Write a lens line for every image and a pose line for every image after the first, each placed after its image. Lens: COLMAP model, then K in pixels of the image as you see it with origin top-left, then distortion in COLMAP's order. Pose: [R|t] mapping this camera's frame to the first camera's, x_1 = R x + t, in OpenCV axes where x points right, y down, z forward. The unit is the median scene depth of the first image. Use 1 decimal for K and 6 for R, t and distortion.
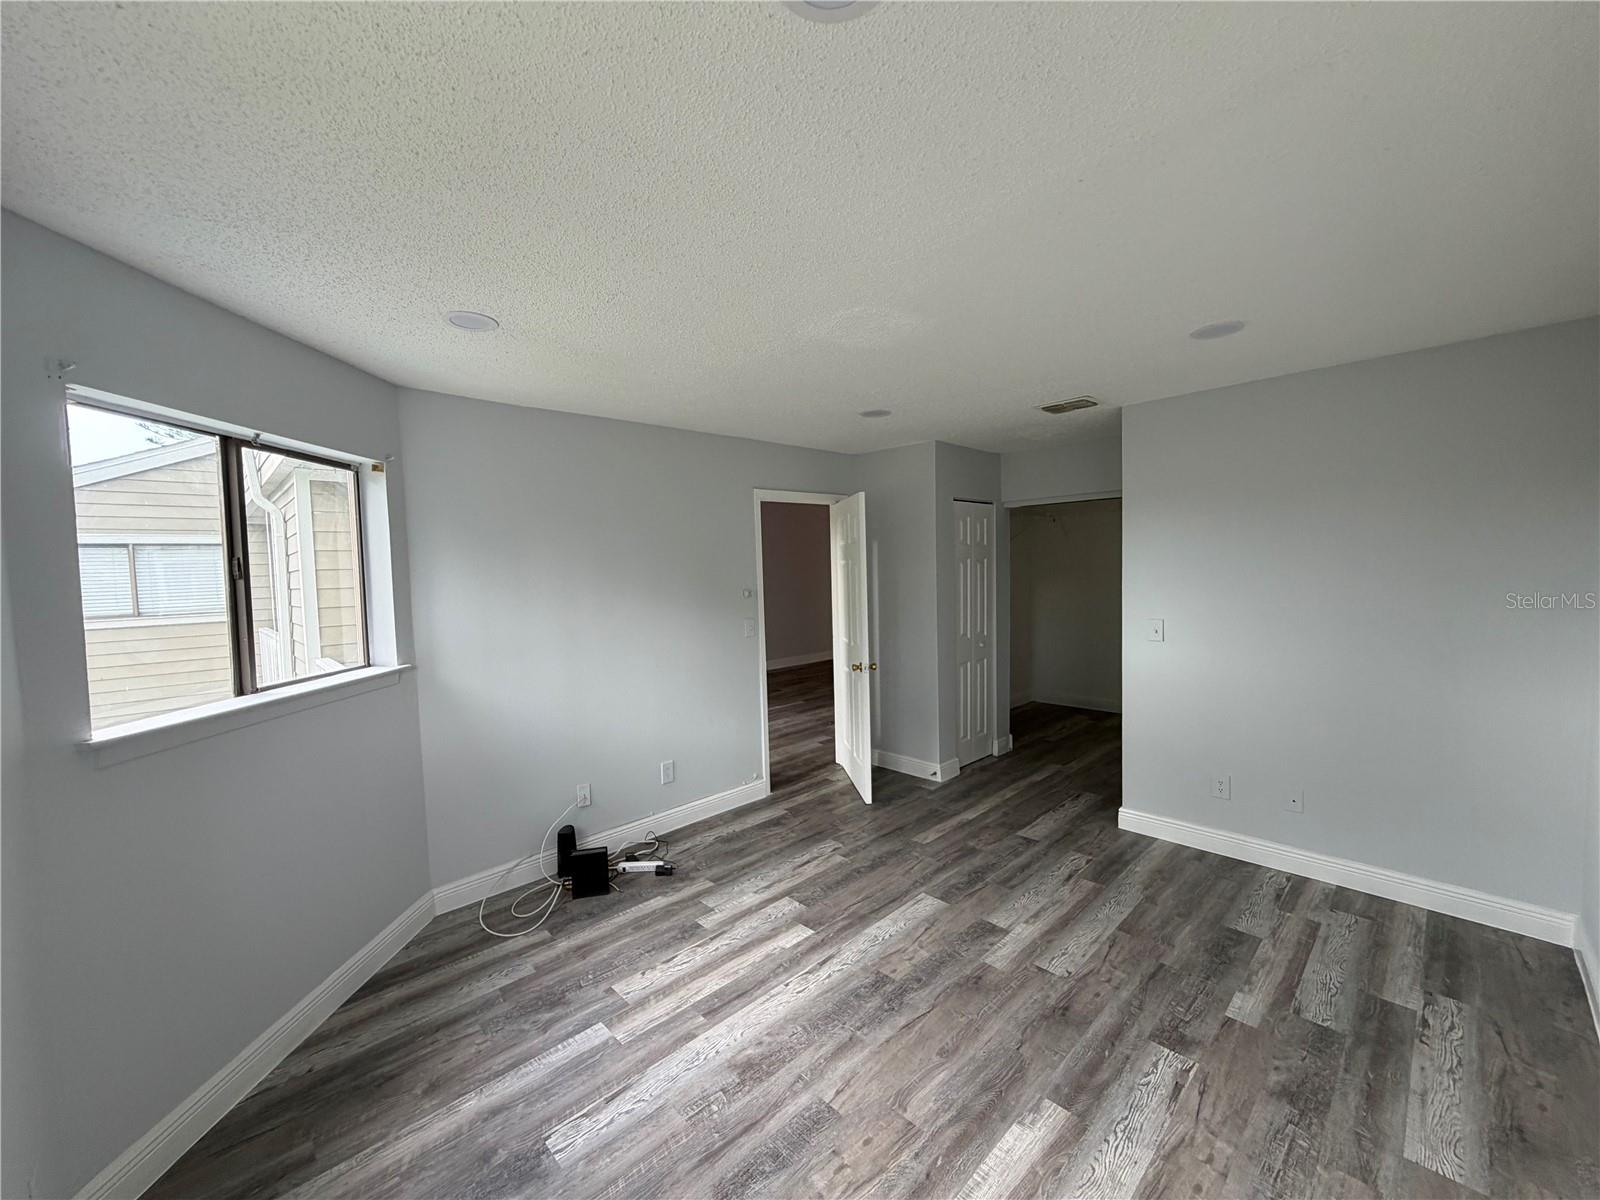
lens RADIAL K [[639.5, 0, 800.1], [0, 639.5, 601.5], [0, 0, 1]] dist [0.003805, 0.000121]
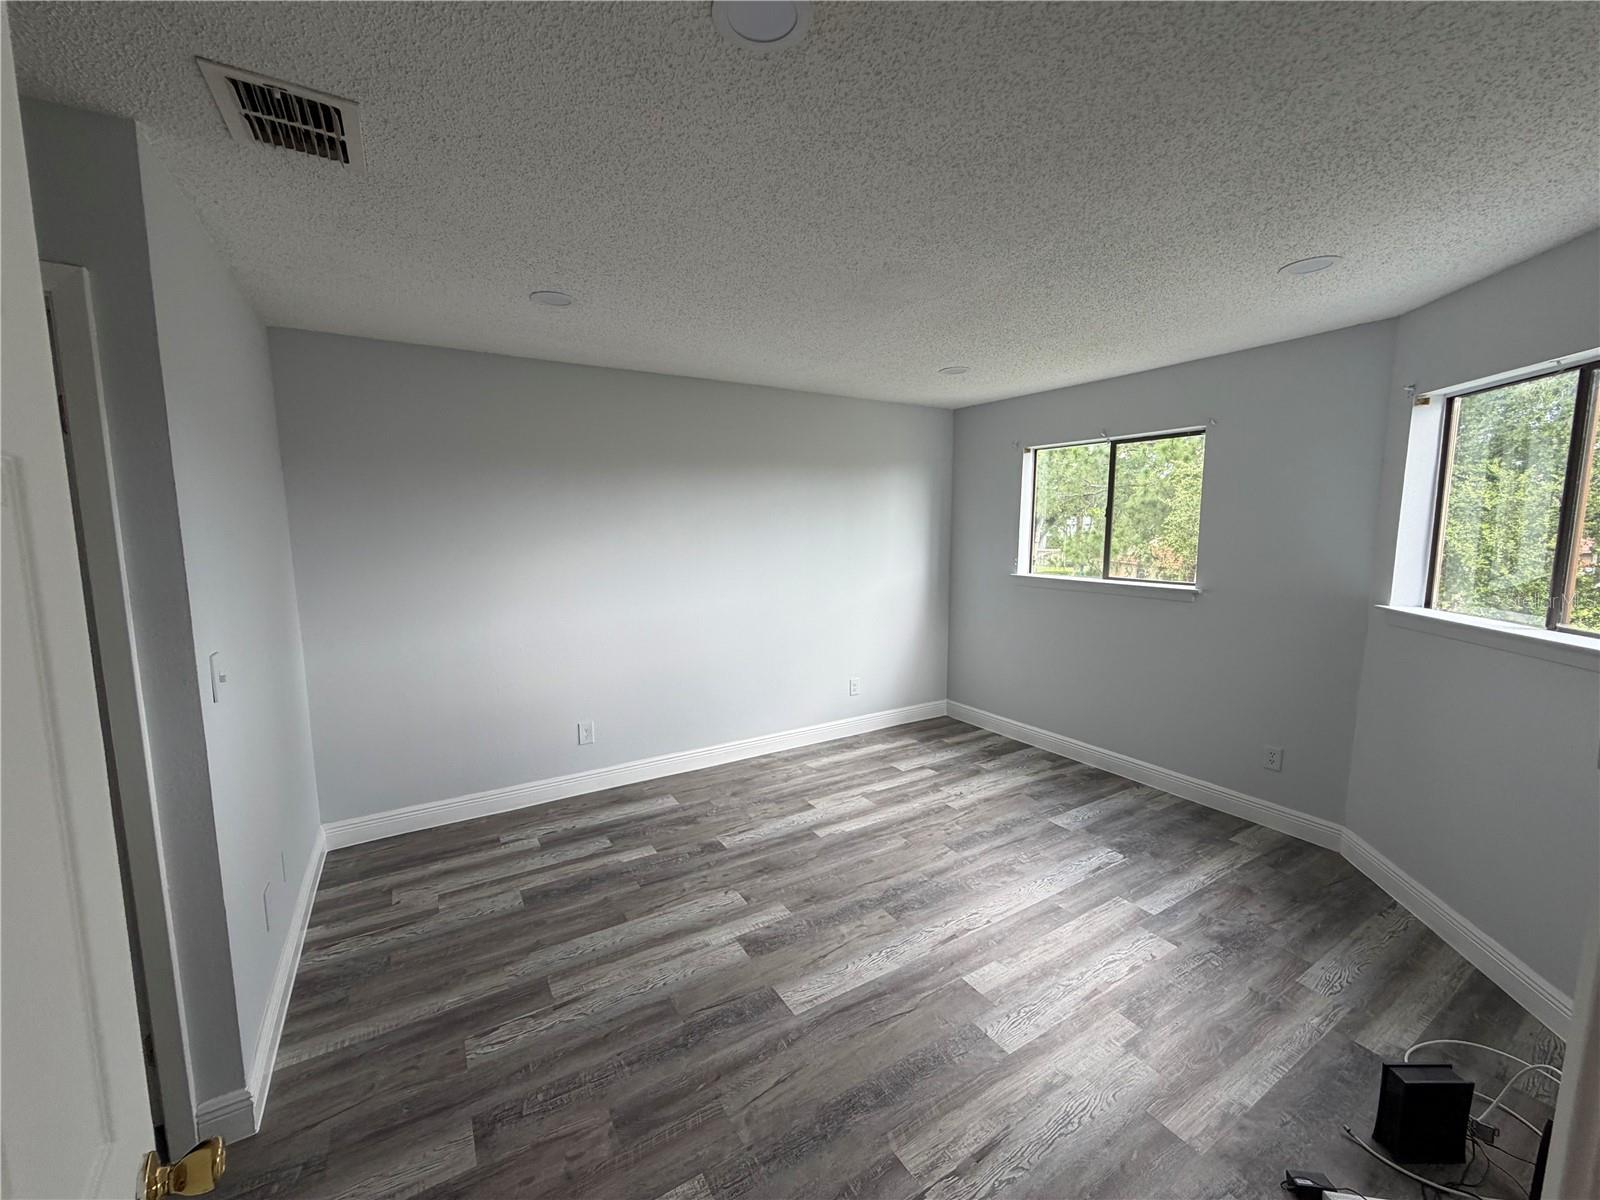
lens RADIAL K [[639.5, 0, 791.8], [0, 639.5, 598.6], [0, 0, 1]] dist [0.003805, 0.000121]
pose [[-0.973679, 0.005194, 0.227866, 0.049174], [0.043408, 0.985668, 0.163019, -0.101027], [-0.223754, 0.168619, -0.959949, 1.893730]]
